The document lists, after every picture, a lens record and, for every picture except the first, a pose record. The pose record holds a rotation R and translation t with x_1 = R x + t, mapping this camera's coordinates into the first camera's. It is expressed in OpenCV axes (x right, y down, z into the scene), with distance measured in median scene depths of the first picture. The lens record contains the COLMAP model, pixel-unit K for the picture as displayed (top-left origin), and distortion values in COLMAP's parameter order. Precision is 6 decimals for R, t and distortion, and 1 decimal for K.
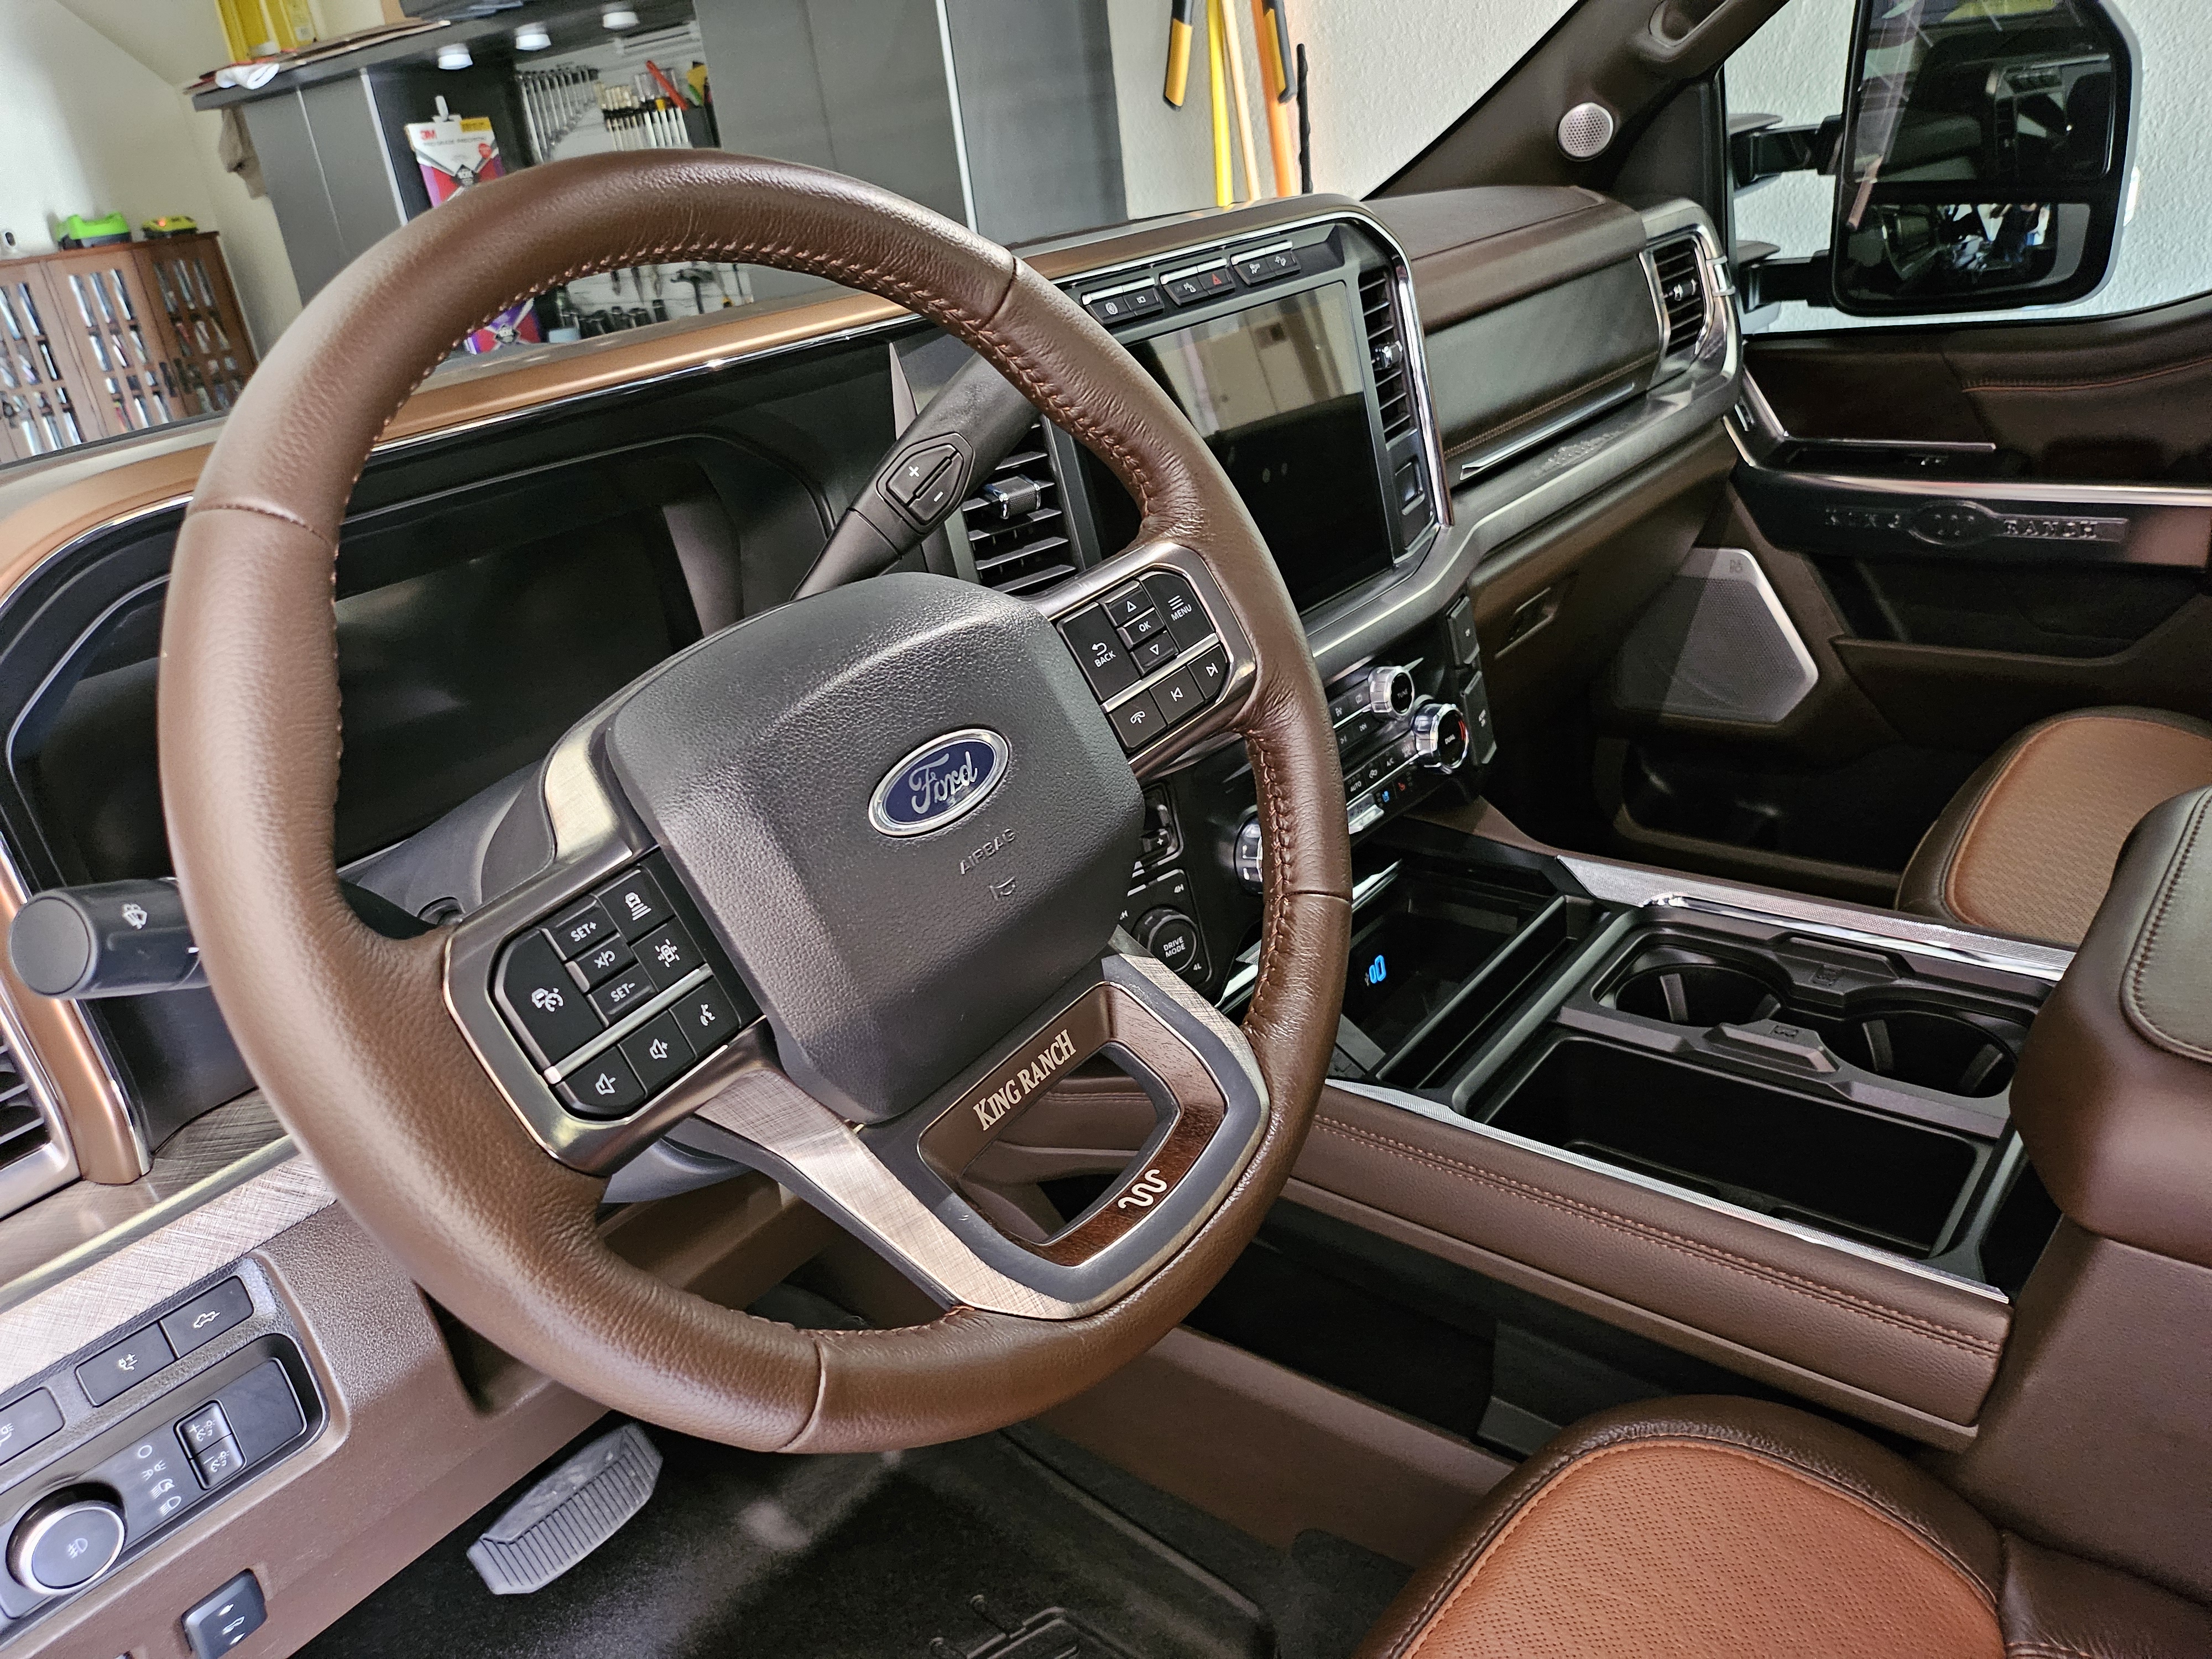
lens RADIAL K [[1587.9, 0, 1106.0], [0, 1587.9, 829.5], [0, 0, 1]] dist [0.073042, -0.086604]
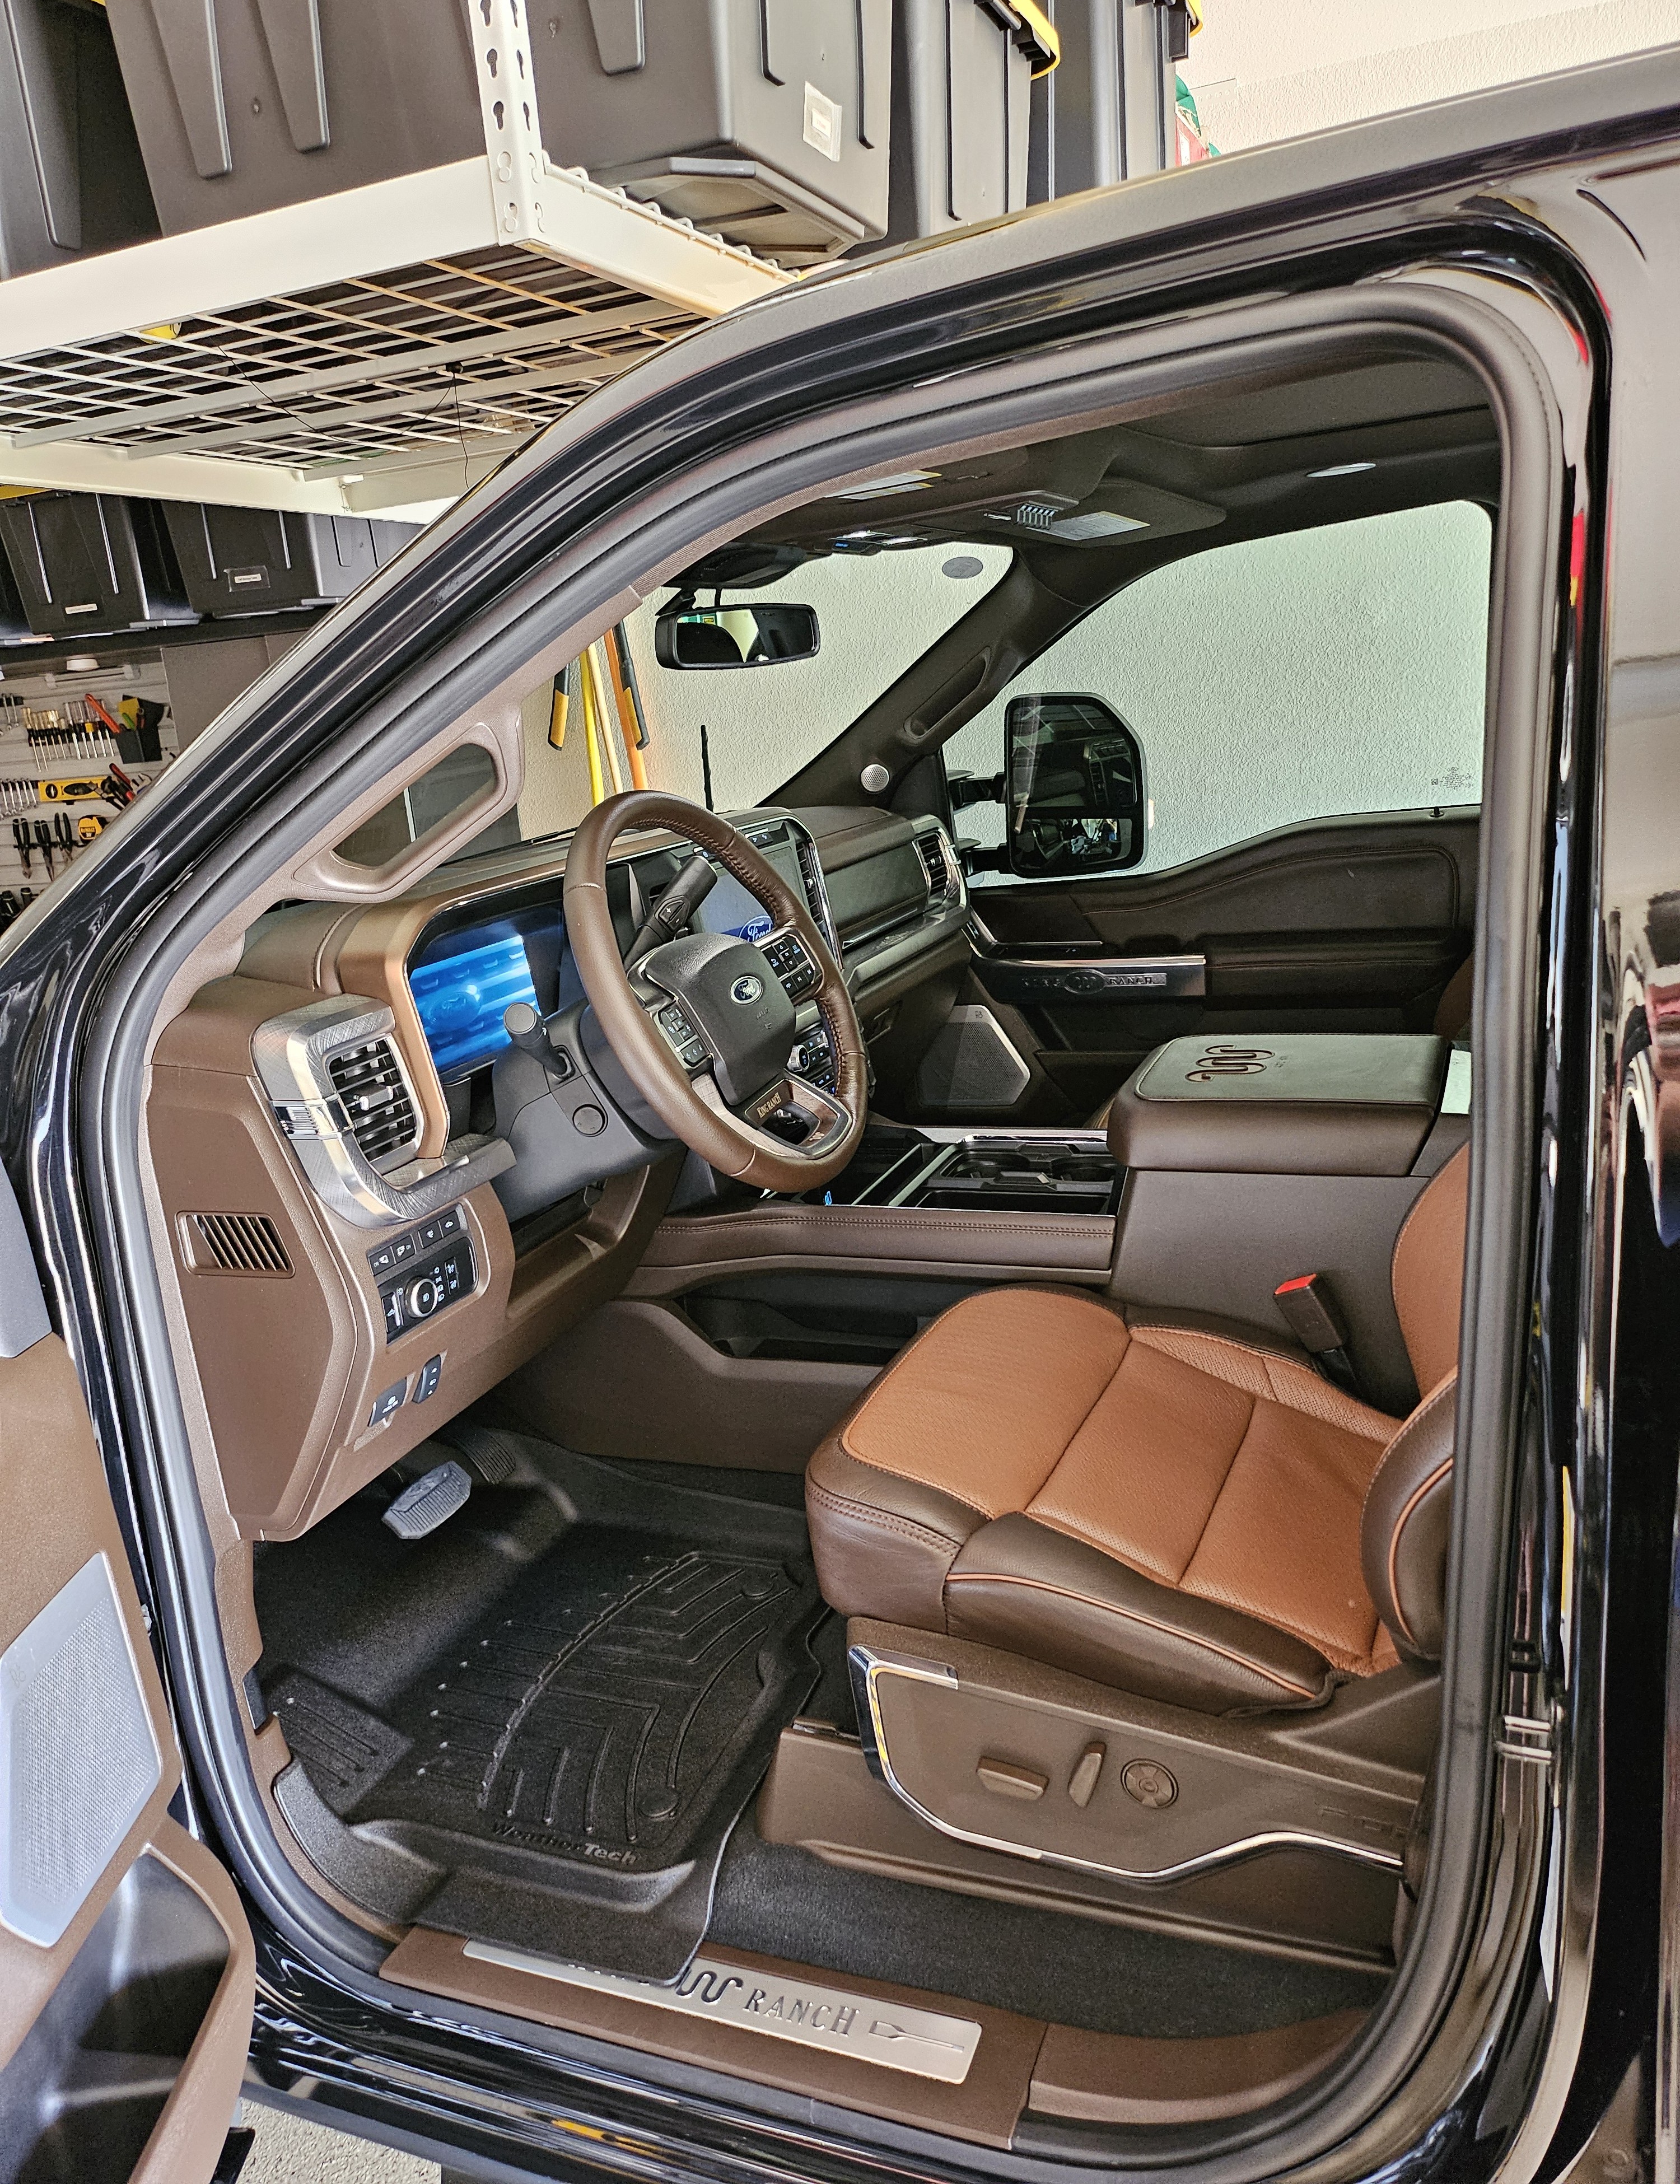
lens RADIAL K [[1623.1, 0, 834.2], [0, 1623.1, 1077.7], [0, 0, 1]] dist [0.168361, -0.157062]
pose [[0.957968, -0.035286, 0.284698, -0.384881], [0.095445, 0.975074, -0.200305, 0.354992], [-0.270533, 0.219058, 0.937457, -0.874212]]
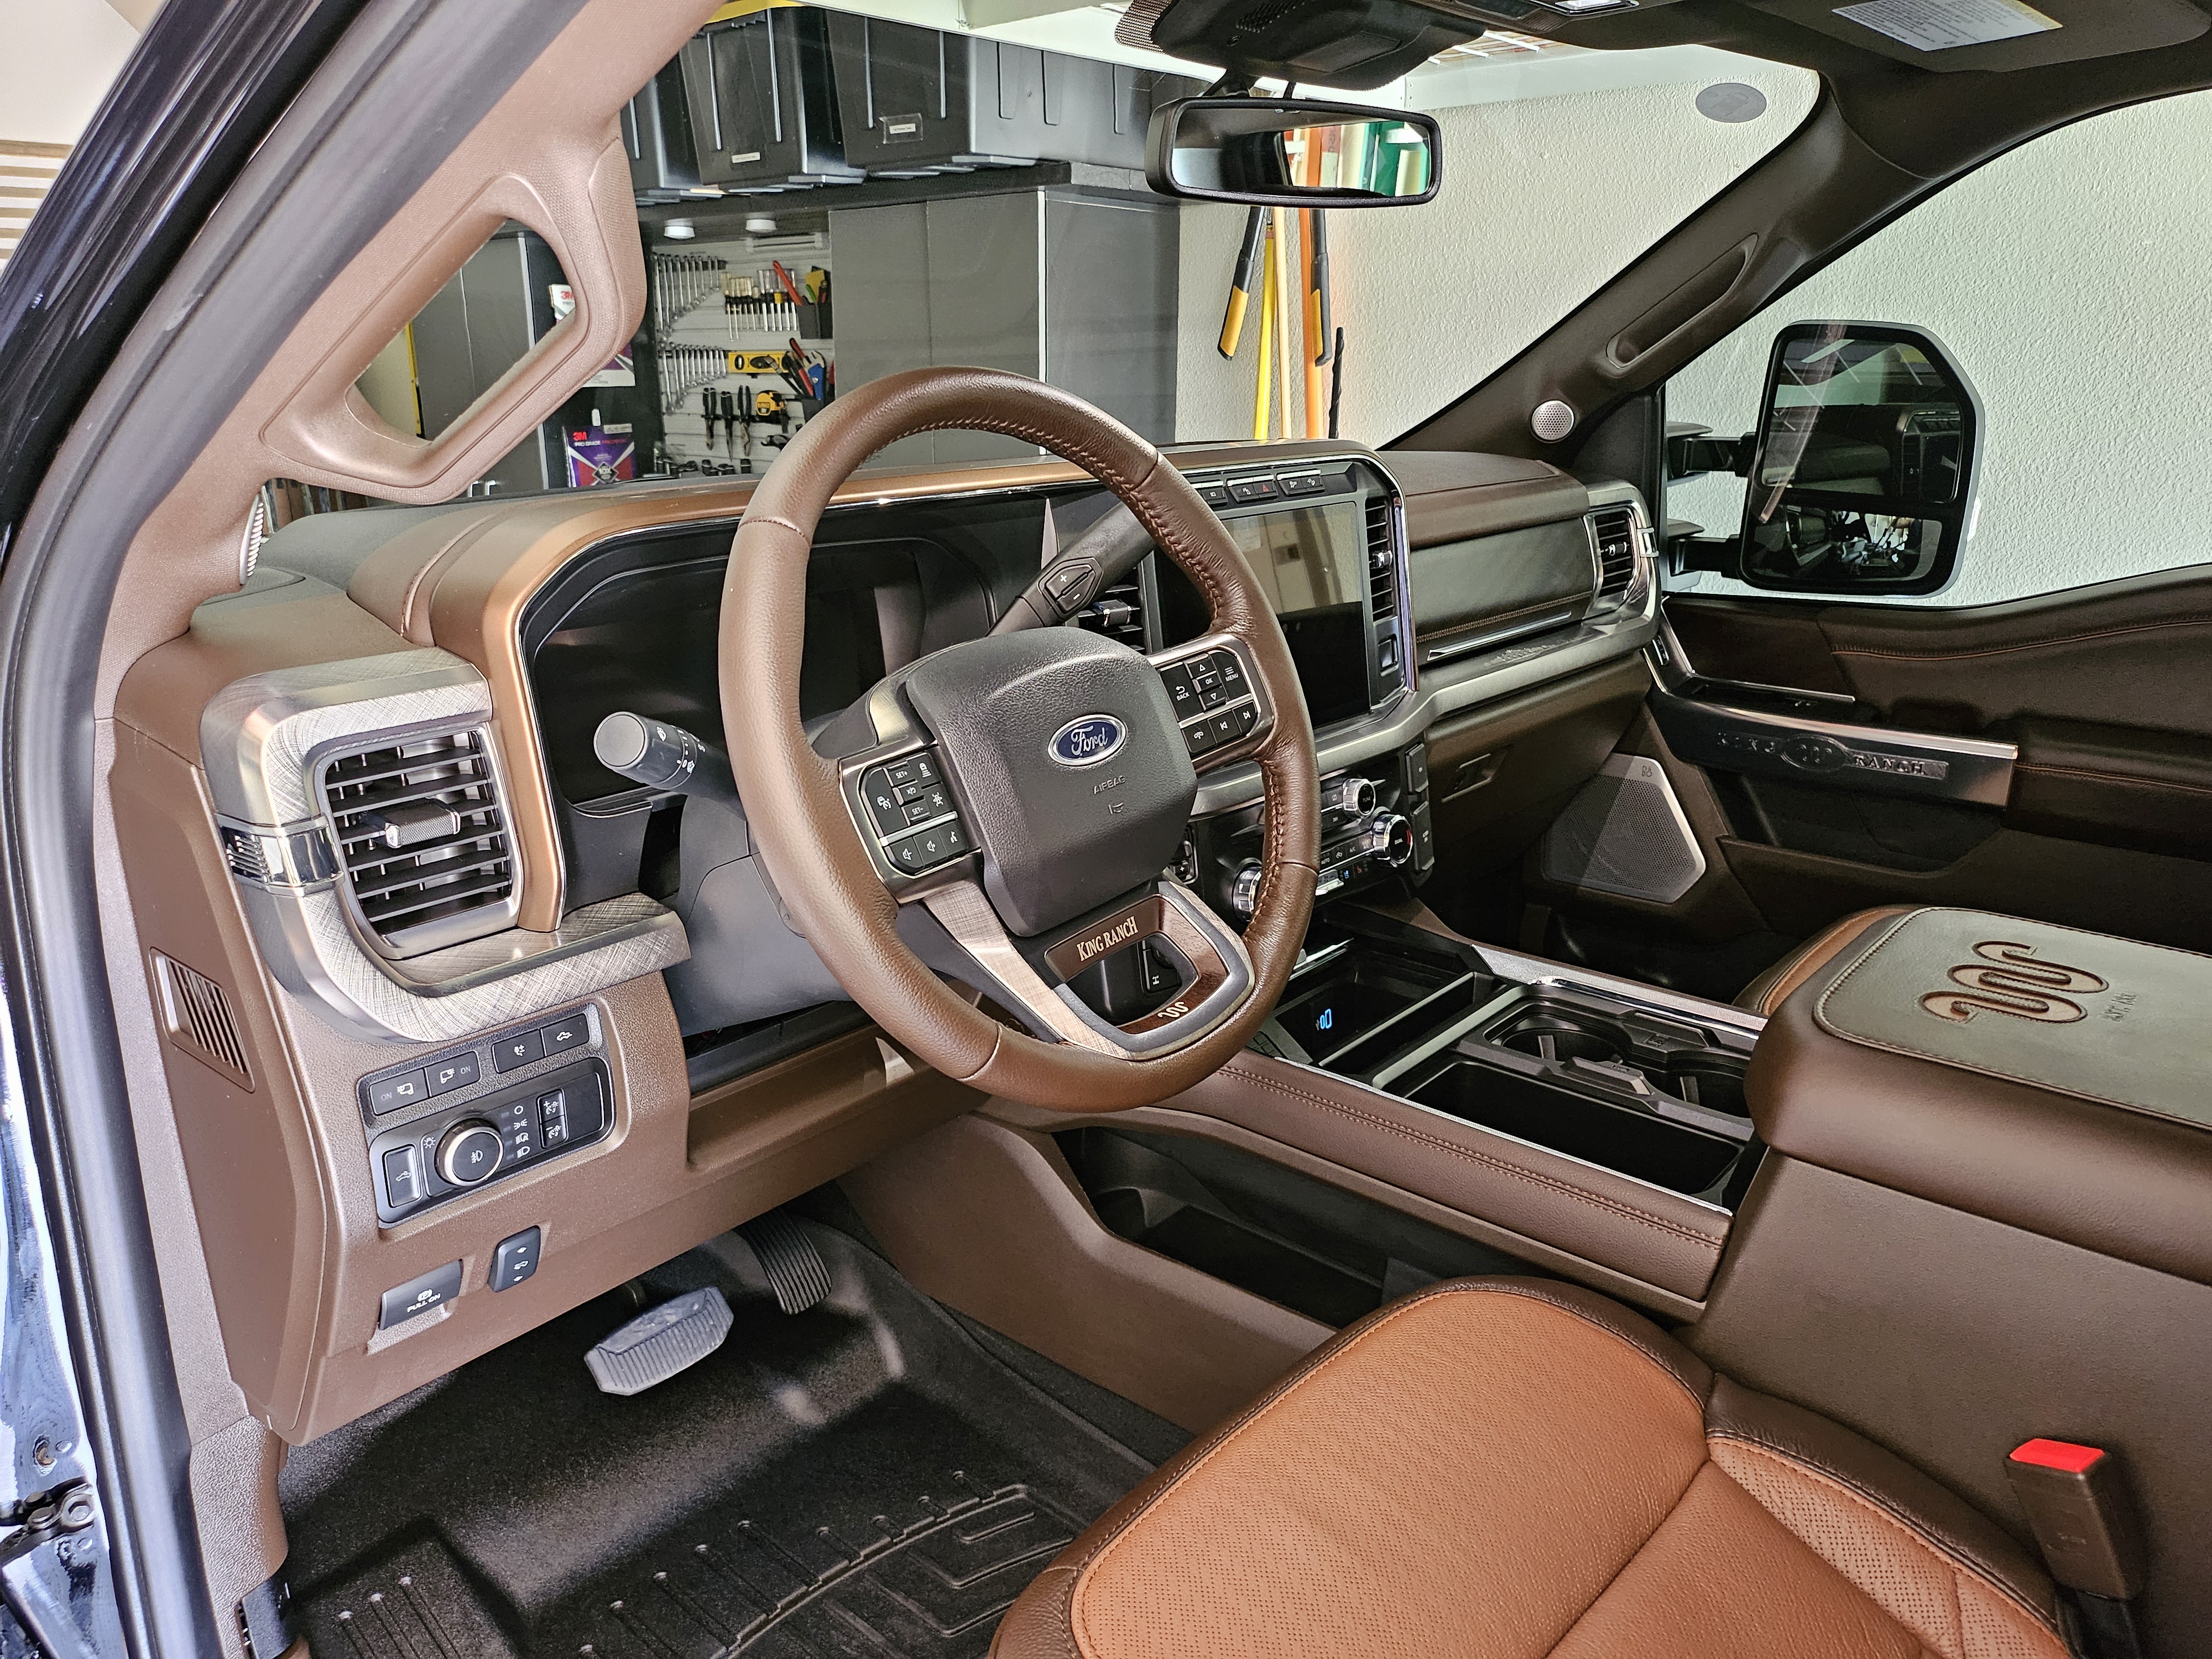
lens RADIAL K [[1588.9, 0, 1086.3], [0, 1588.9, 837.4], [0, 0, 1]] dist [0.087804, -0.078689]
pose [[0.992198, 0.124669, 0.000848, -0.044339], [-0.123662, 0.984998, -0.120362, 0.130355], [-0.015841, 0.119318, 0.992730, -0.315915]]
